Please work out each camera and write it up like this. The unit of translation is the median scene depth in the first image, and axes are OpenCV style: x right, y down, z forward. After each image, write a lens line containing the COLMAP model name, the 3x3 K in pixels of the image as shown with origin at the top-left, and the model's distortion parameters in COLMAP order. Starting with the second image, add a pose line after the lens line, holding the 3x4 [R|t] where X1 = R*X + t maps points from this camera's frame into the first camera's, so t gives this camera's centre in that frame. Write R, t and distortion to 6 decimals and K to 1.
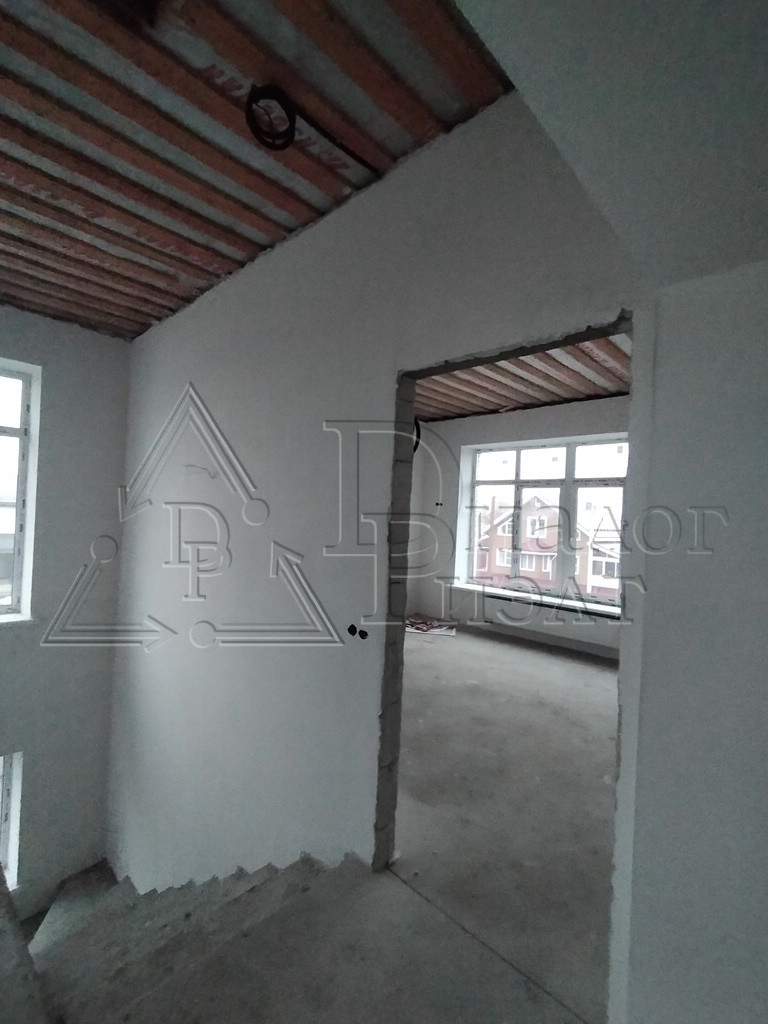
lens RADIAL K [[475.6, 0, 376.1], [0, 475.6, 509.3], [0, 0, 1]] dist [0.002089, 0.001350]
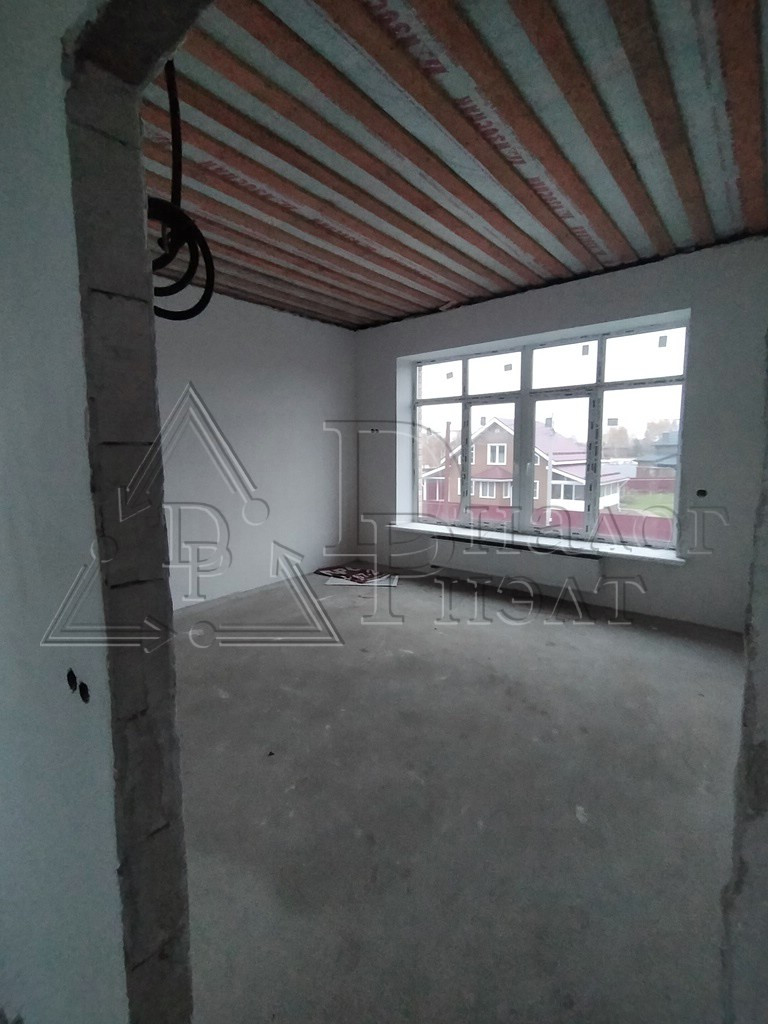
lens RADIAL K [[475.6, 0, 374.6], [0, 475.6, 497.0], [0, 0, 1]] dist [0.002089, 0.001350]
pose [[0.996020, -0.057583, 0.068038, 0.078488], [0.049636, 0.992329, 0.113219, 0.011692], [-0.074035, -0.109391, 0.991238, 0.181496]]
